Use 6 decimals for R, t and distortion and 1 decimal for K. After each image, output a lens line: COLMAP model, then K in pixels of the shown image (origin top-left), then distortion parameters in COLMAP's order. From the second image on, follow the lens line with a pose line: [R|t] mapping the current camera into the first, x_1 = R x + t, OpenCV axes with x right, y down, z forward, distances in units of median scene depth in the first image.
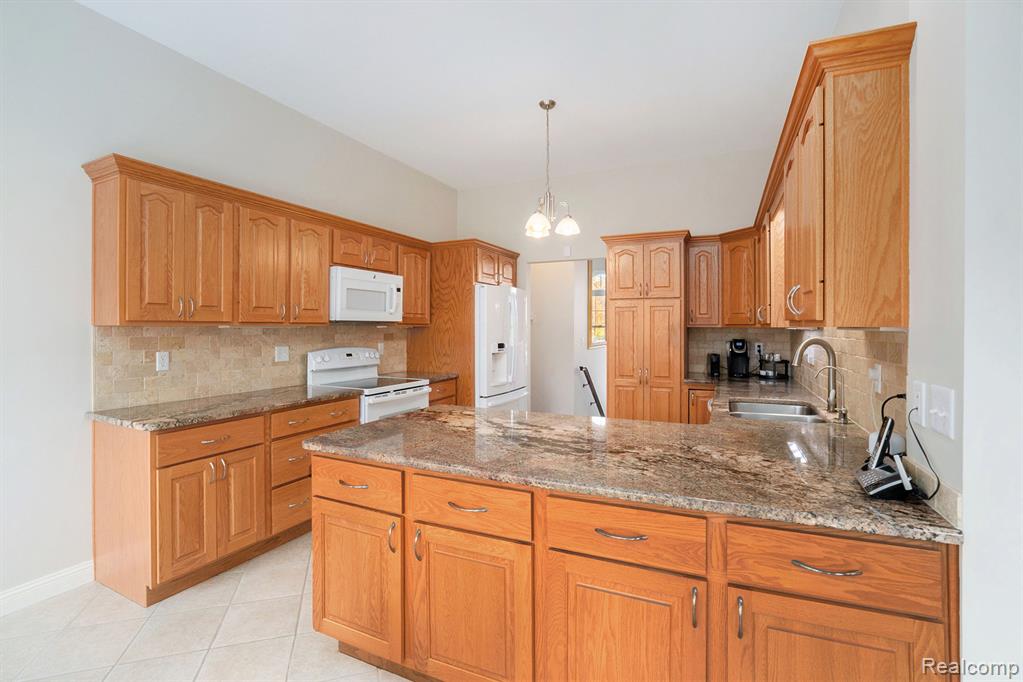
lens RADIAL K [[440.0, 0, 507.0], [0, 440.0, 333.1], [0, 0, 1]] dist [-0.048422, 0.002672]
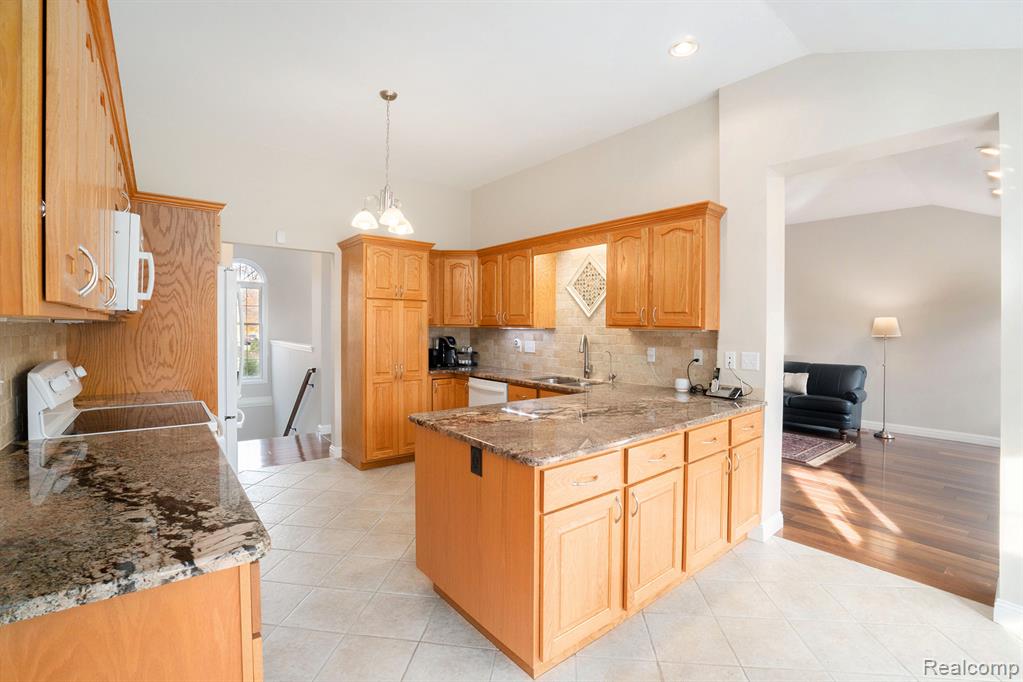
lens RADIAL K [[440.0, 0, 509.1], [0, 440.0, 332.6], [0, 0, 1]] dist [-0.048422, 0.002672]
pose [[0.469832, -0.005187, 0.882740, -1.063072], [-0.001344, 0.999977, 0.006591, -0.010321], [-0.882755, -0.004283, 0.469815, 0.527934]]
